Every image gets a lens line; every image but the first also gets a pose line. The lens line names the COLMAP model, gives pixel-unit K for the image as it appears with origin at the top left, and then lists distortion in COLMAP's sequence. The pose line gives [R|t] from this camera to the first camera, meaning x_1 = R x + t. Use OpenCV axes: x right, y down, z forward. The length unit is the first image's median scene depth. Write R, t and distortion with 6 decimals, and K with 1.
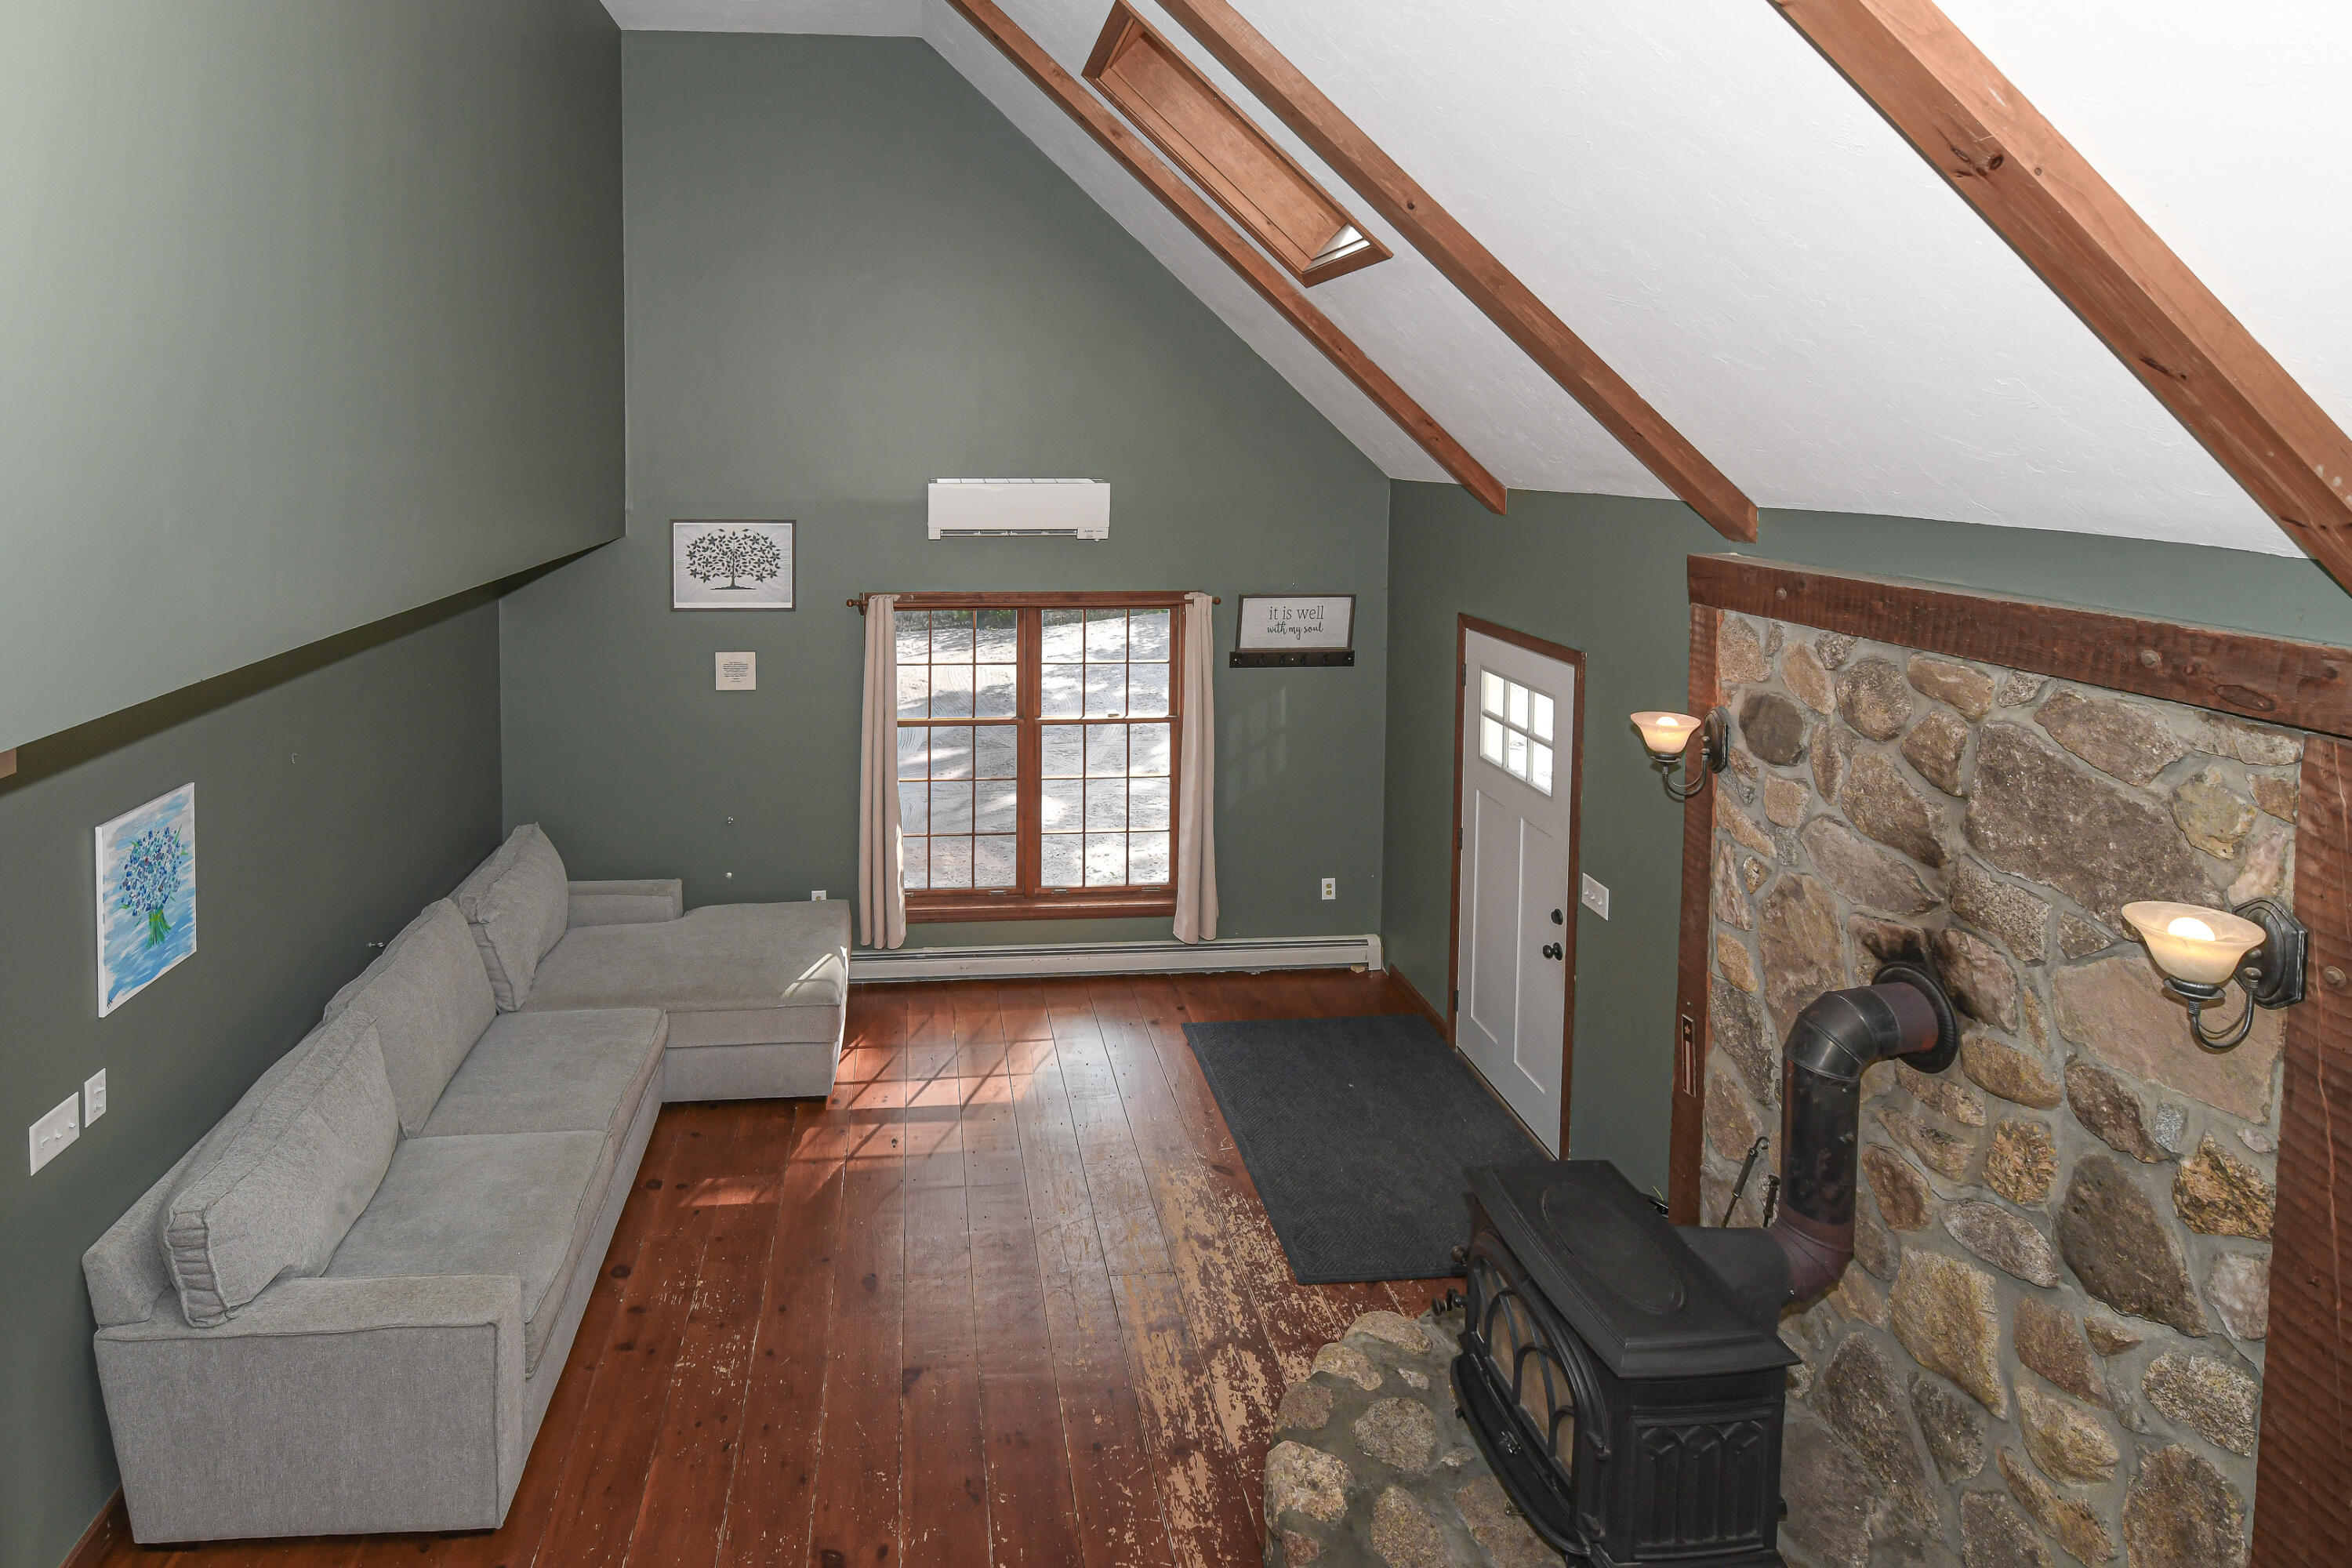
lens RADIAL K [[1199.9, 0, 1022.1], [0, 1199.9, 492.2], [0, 0, 1]] dist [-0.005000, -0.003615]
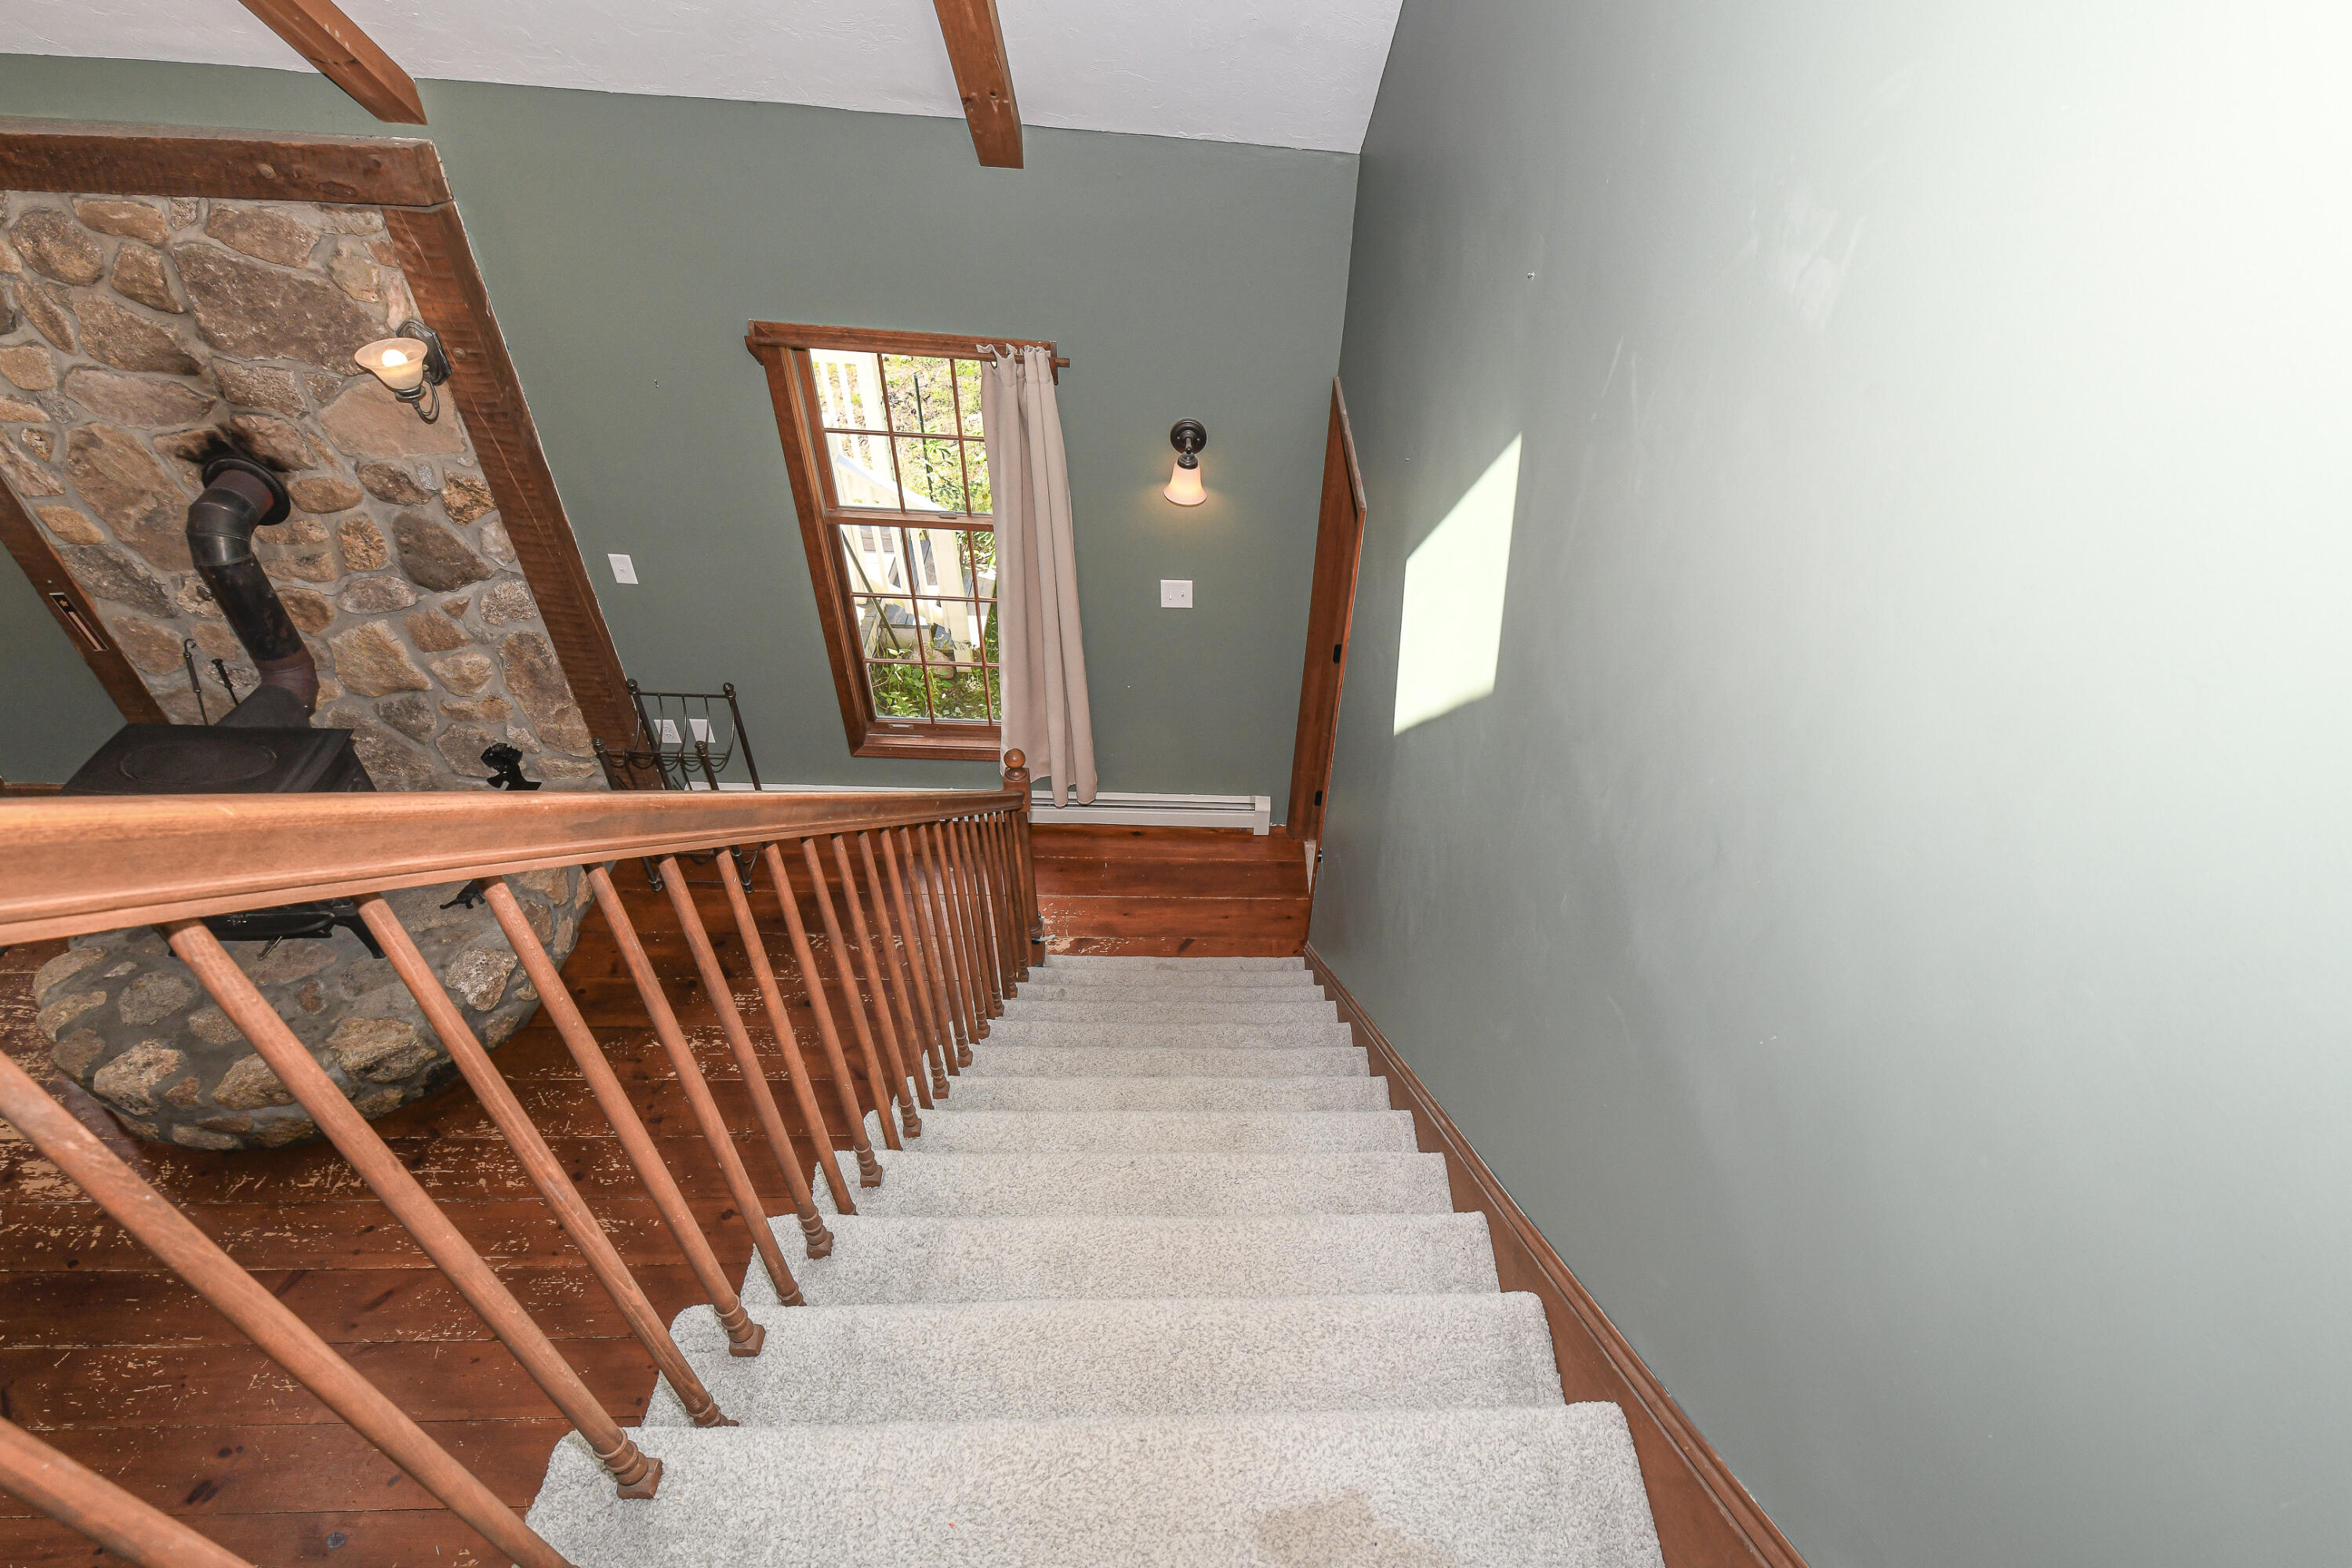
lens RADIAL K [[1199.9, 0, 1235.6], [0, 1199.9, 885.9], [0, 0, 1]] dist [-0.005000, -0.003615]
pose [[0.050536, -0.707274, 0.705131, -0.431730], [-0.017761, 0.705285, 0.708702, -0.206645], [-0.998564, -0.048339, 0.023080, -0.163042]]
